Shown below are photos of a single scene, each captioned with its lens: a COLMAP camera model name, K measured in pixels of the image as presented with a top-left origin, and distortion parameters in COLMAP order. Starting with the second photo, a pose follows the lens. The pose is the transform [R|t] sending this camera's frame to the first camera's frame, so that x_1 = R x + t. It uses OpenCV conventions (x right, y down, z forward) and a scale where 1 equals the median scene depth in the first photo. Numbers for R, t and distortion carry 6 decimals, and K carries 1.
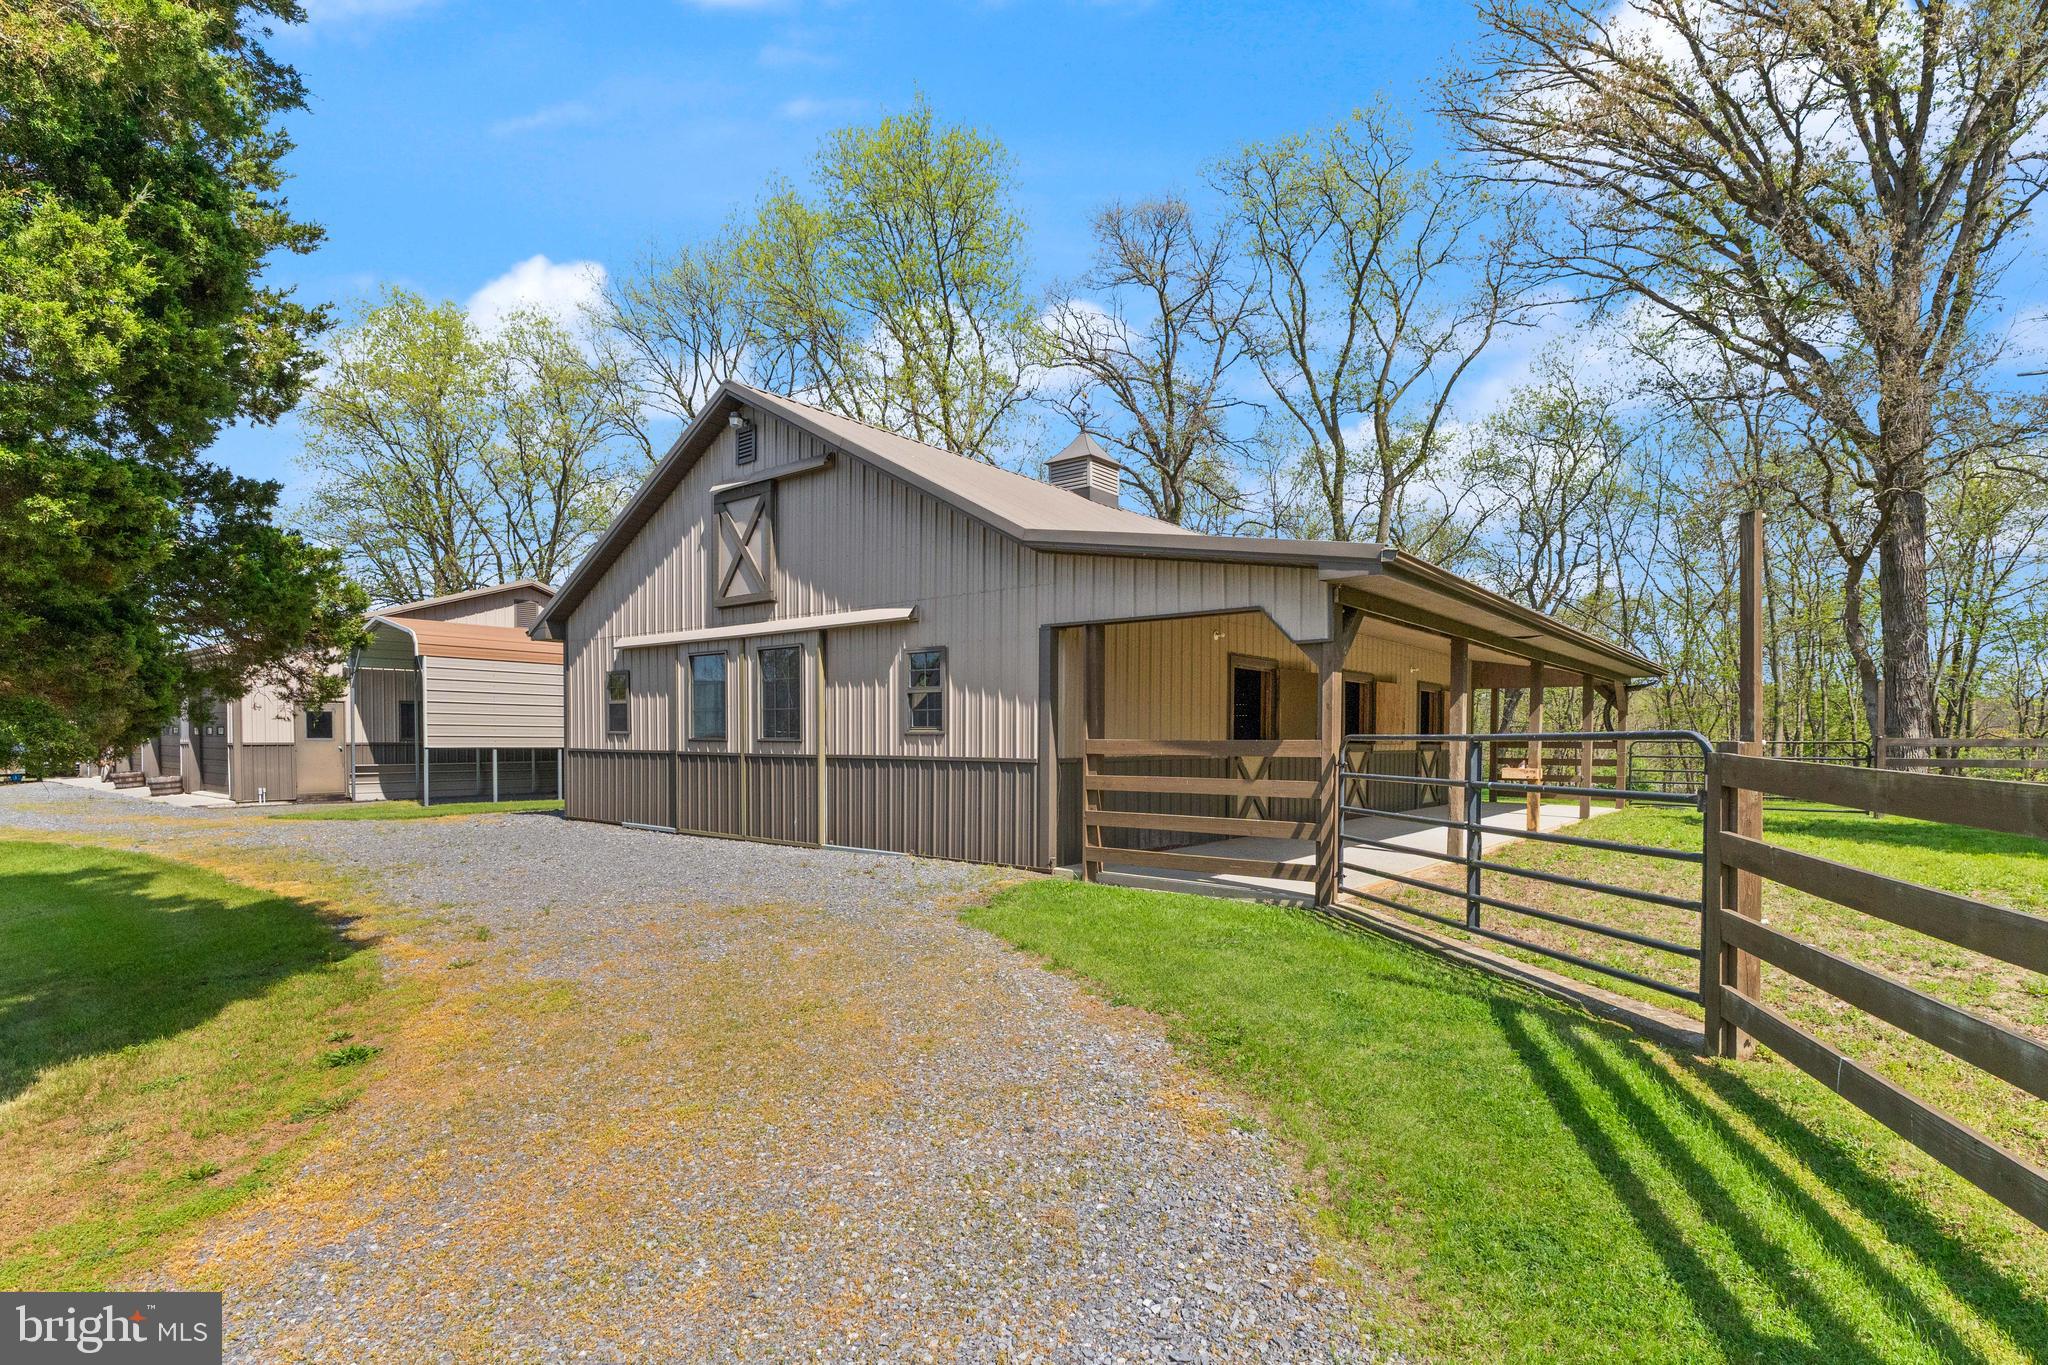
lens RADIAL K [[936.4, 0, 1021.4], [0, 936.4, 768.3], [0, 0, 1]] dist [-0.000371, -0.000383]
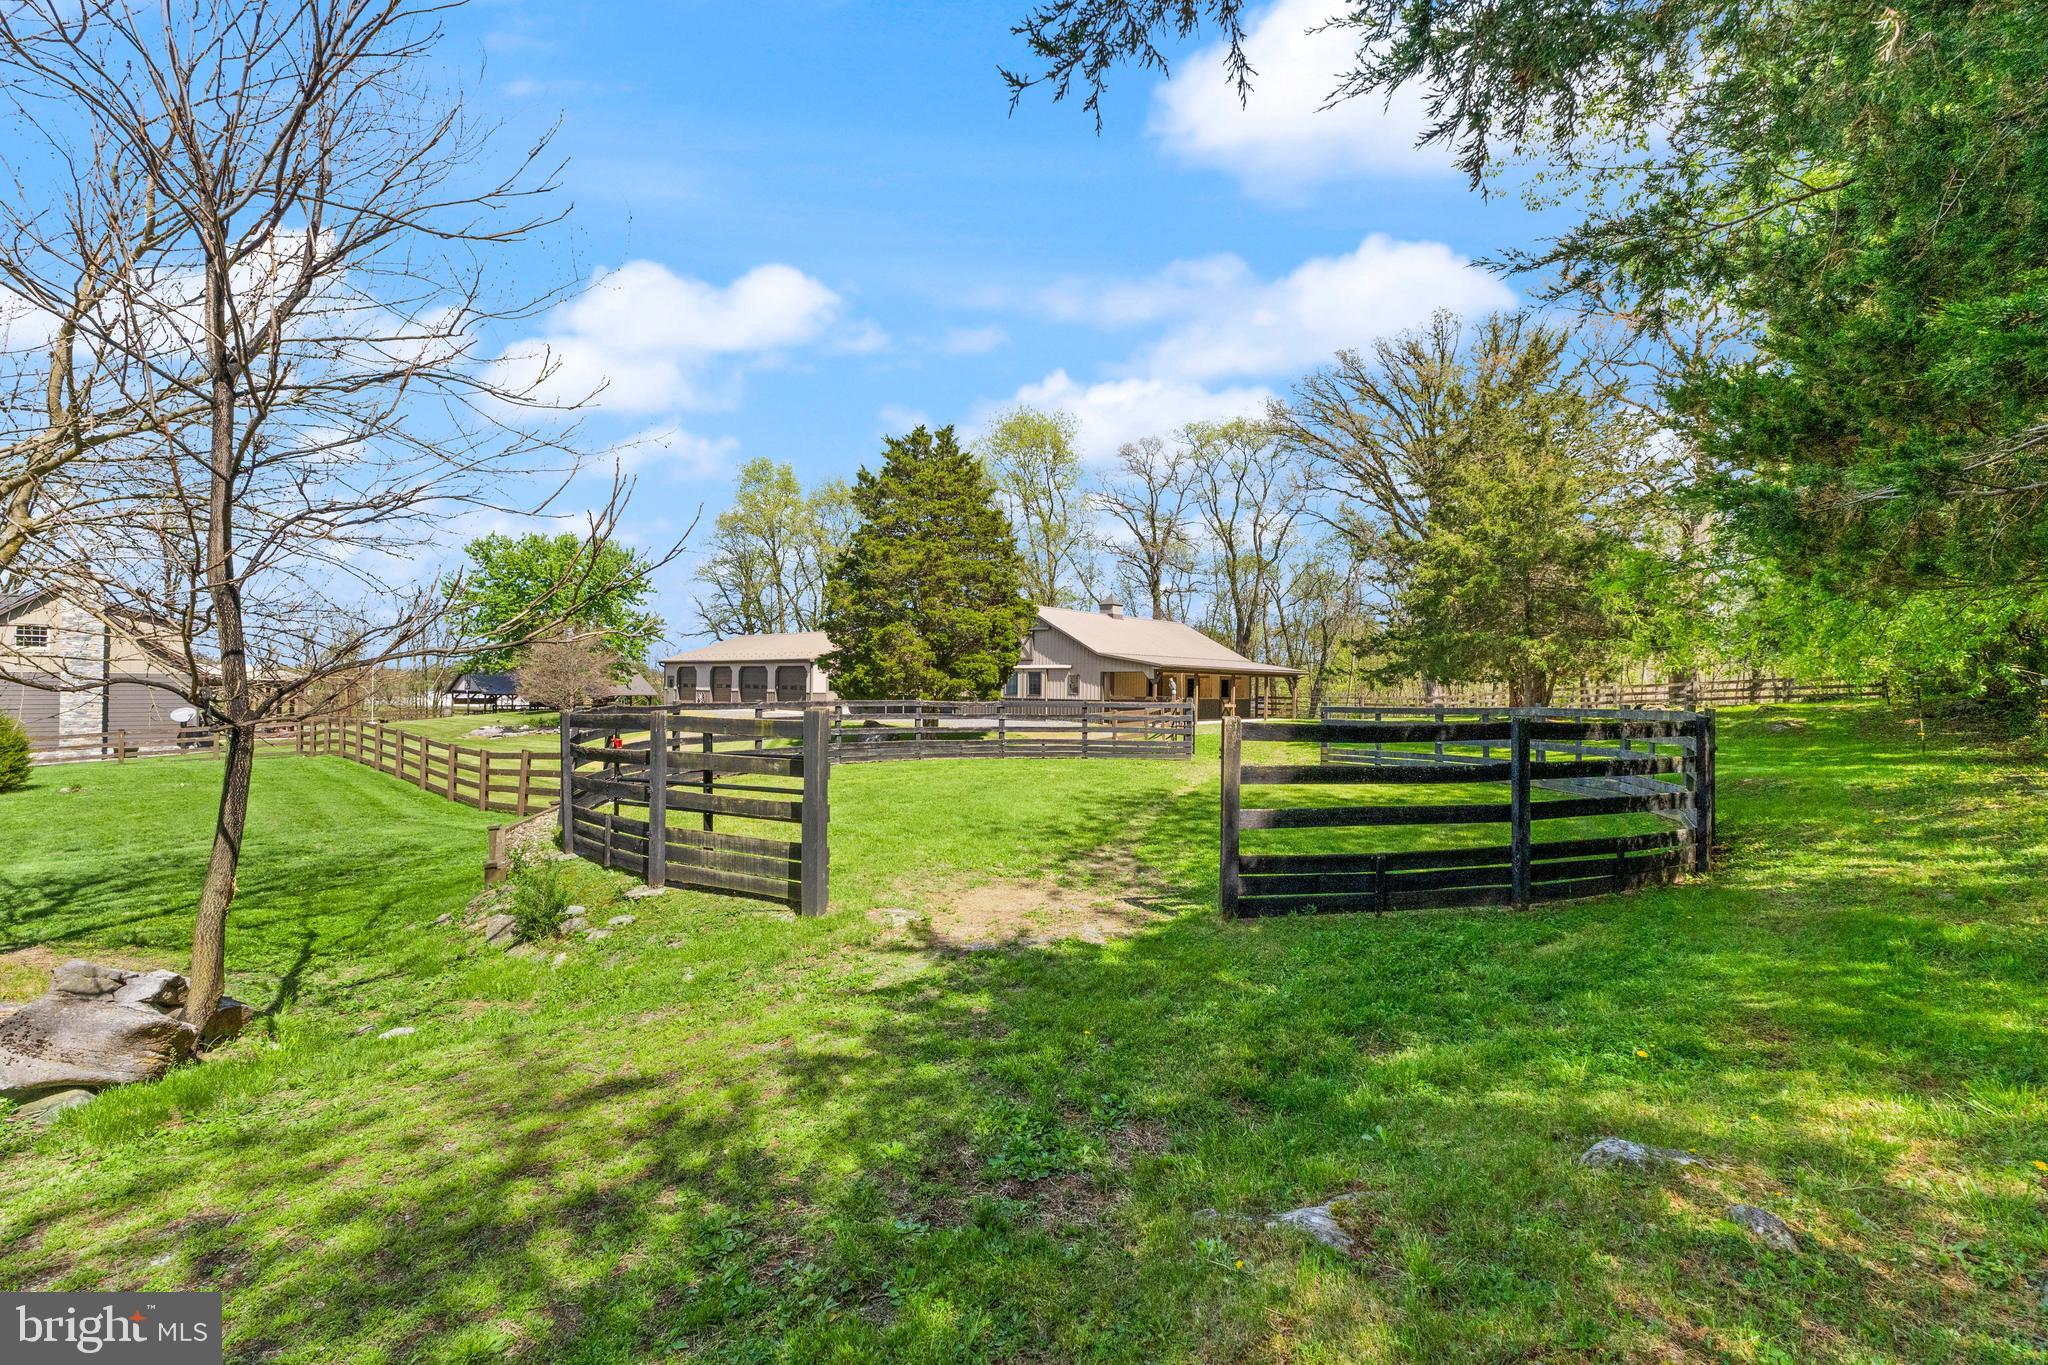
lens RADIAL K [[827.9, 0, 1024.0], [0, 827.9, 682.5], [0, 0, 1]] dist [0.000315, -0.000108]
pose [[0.999183, 0.005590, -0.040030, -0.051056], [-0.007067, 0.999296, -0.036844, 0.015173], [0.039796, 0.037097, 0.998519, -0.820966]]
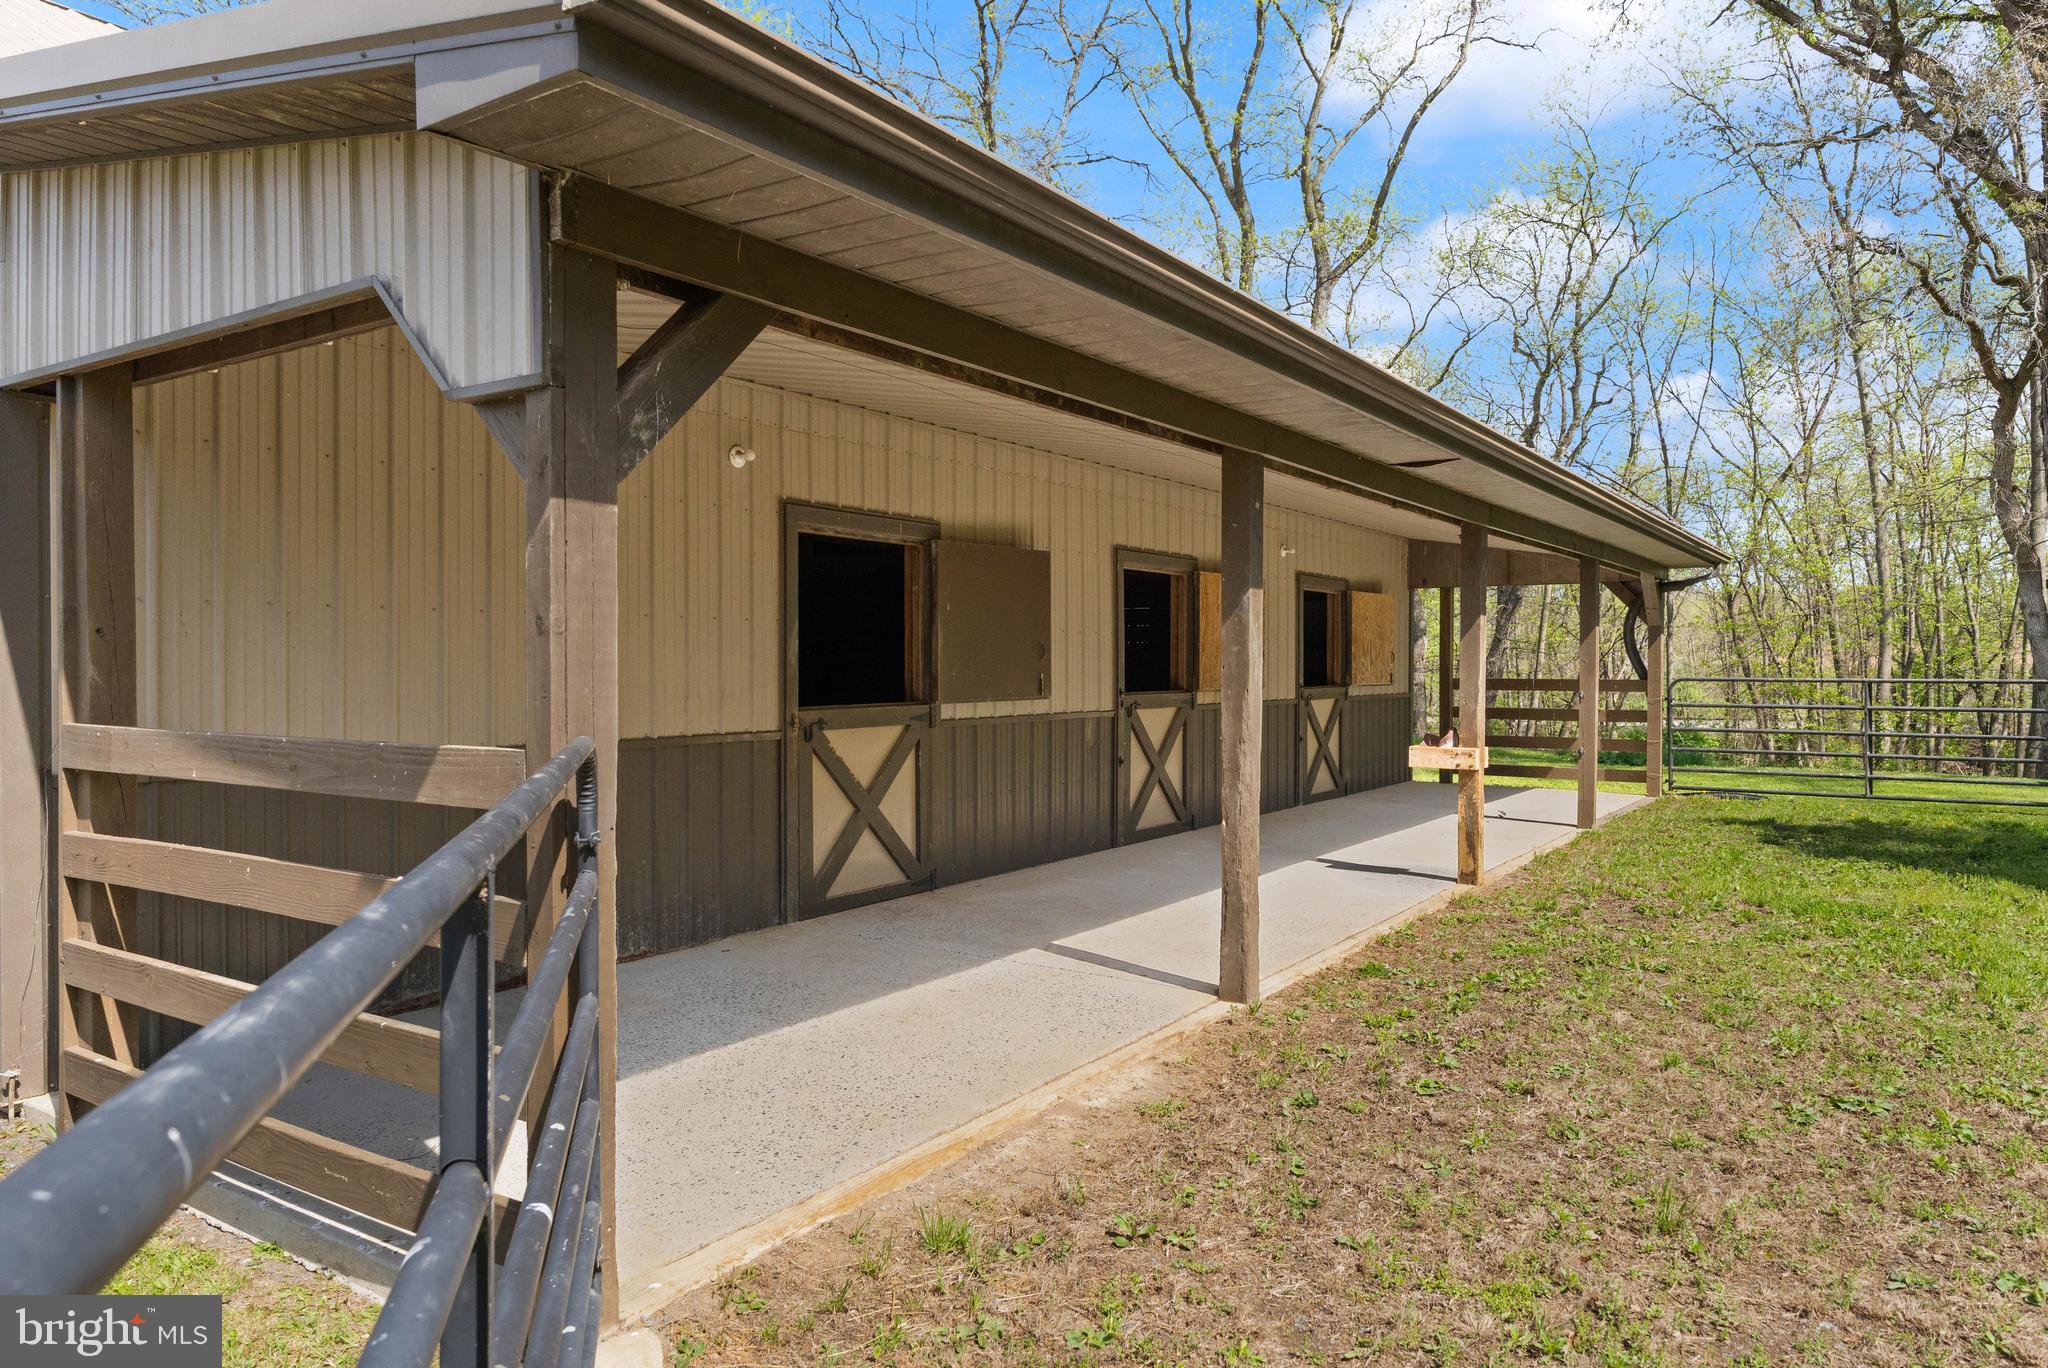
lens RADIAL K [[1292.1, 0, 1024.0], [0, 1292.1, 684.0], [0, 0, 1]] dist [0.019724, -0.000902]
pose [[0.994307, -0.010358, 0.106050, 0.088711], [0.012200, 0.999786, -0.016731, -0.008650], [-0.105854, 0.017930, 0.994220, 0.128901]]
